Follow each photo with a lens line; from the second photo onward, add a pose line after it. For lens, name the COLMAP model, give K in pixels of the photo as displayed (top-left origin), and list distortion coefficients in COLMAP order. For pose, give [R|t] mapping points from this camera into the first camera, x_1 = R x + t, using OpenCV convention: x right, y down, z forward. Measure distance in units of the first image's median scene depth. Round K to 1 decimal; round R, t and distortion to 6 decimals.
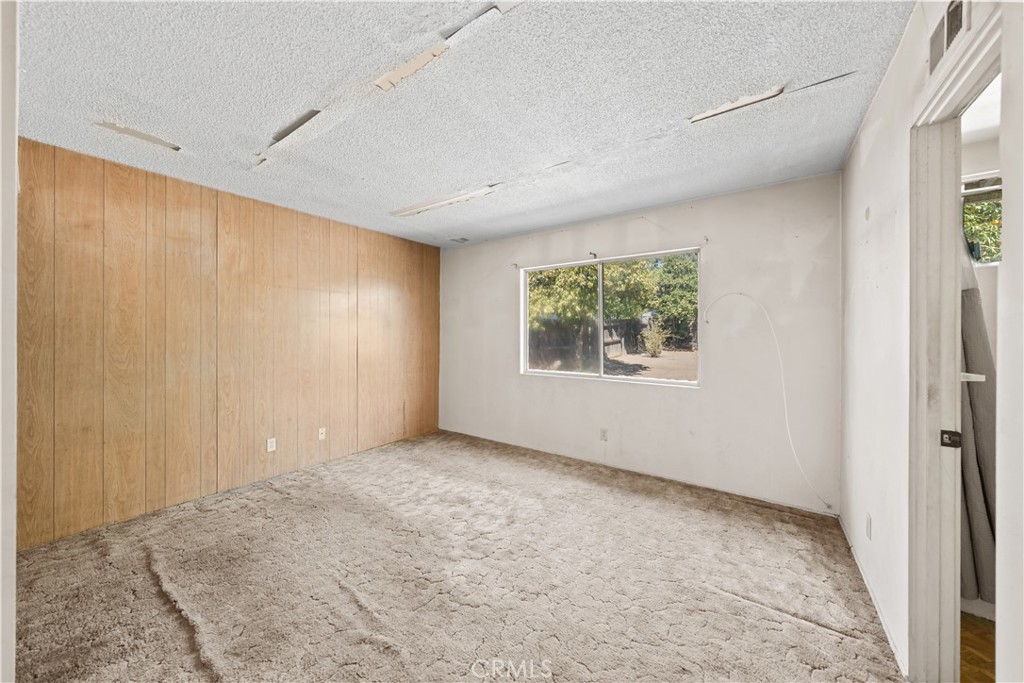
lens RADIAL K [[352.6, 0, 508.1], [0, 352.6, 332.5], [0, 0, 1]] dist [-0.001959, -0.000033]
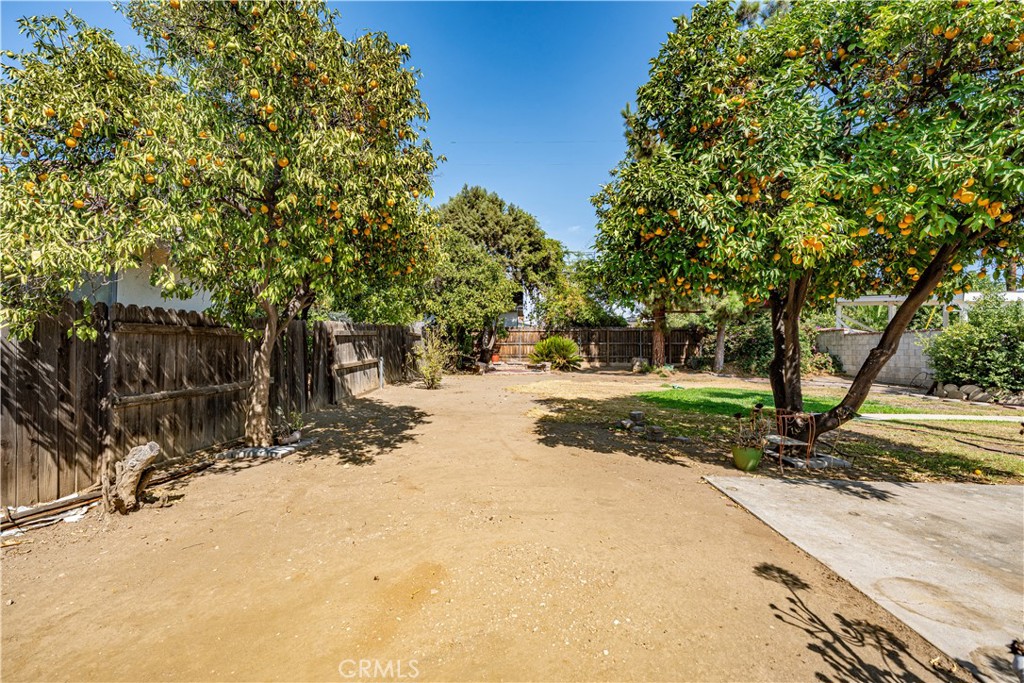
lens RADIAL K [[426.7, 0, 507.5], [0, 426.7, 344.2], [0, 0, 1]] dist [0.001250, 0.000000]
pose [[0.834373, 0.011680, 0.551076, 0.102471], [-0.007892, 0.999926, -0.009245, -0.000941], [-0.551144, 0.003364, 0.834404, 0.277758]]
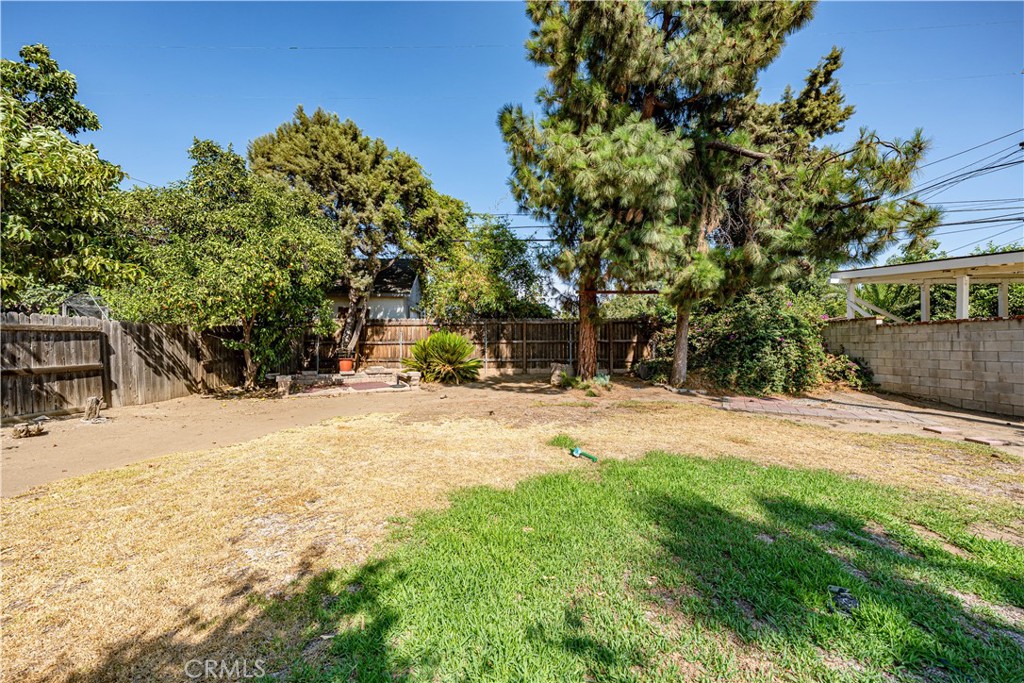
lens RADIAL K [[369.2, 0, 504.4], [0, 369.2, 343.1], [0, 0, 1]] dist [-0.005829, 0.000967]
pose [[0.821670, 0.002557, 0.569958, 0.562773], [-0.001469, 0.999996, -0.002369, -0.011556], [-0.569962, 0.001109, 0.821670, 0.550994]]
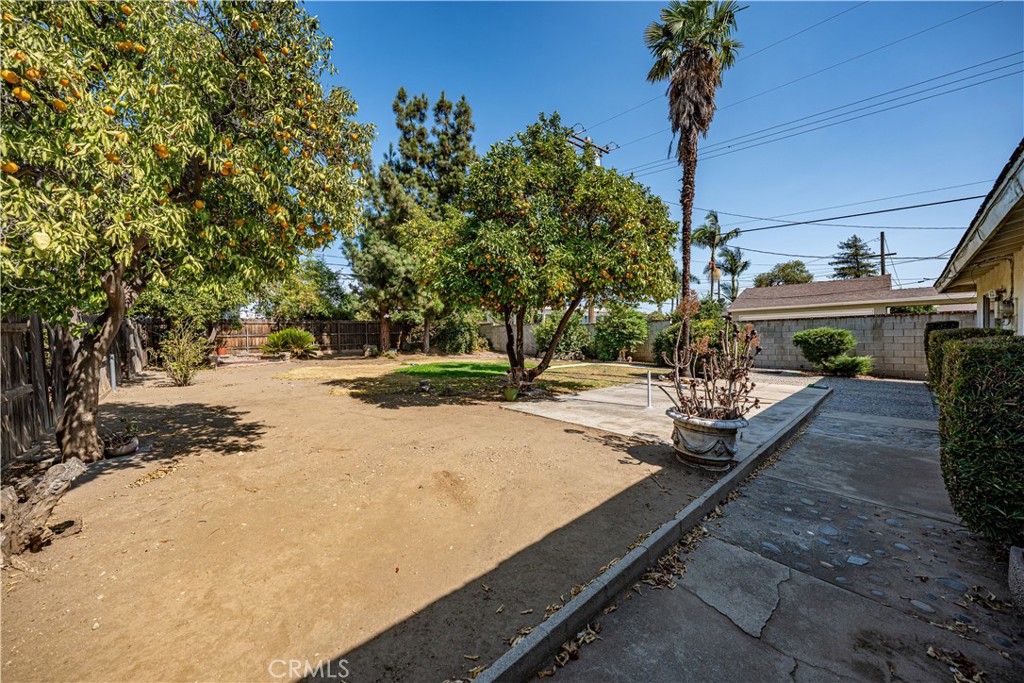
lens RADIAL K [[352.6, 0, 502.6], [0, 352.6, 337.3], [0, 0, 1]] dist [-0.001959, -0.000033]
pose [[0.224292, -0.007769, 0.974491, -0.017933], [0.017624, 0.999837, 0.003914, -0.000495], [-0.974363, 0.016297, 0.224392, 0.336796]]
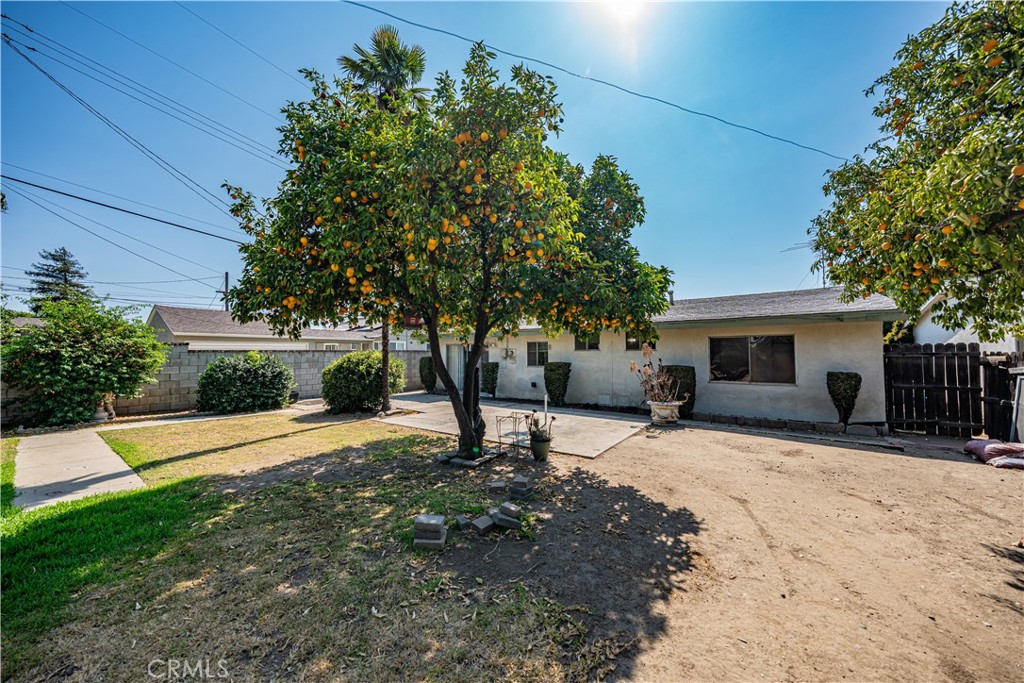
lens RADIAL K [[352.6, 0, 511.2], [0, 352.6, 340.9], [0, 0, 1]] dist [-0.001959, -0.000033]
pose [[-0.999995, 0.002519, 0.001980, 0.384424], [0.002440, 0.999232, -0.039114, -0.013954], [-0.002077, -0.039109, -0.999233, 0.702338]]
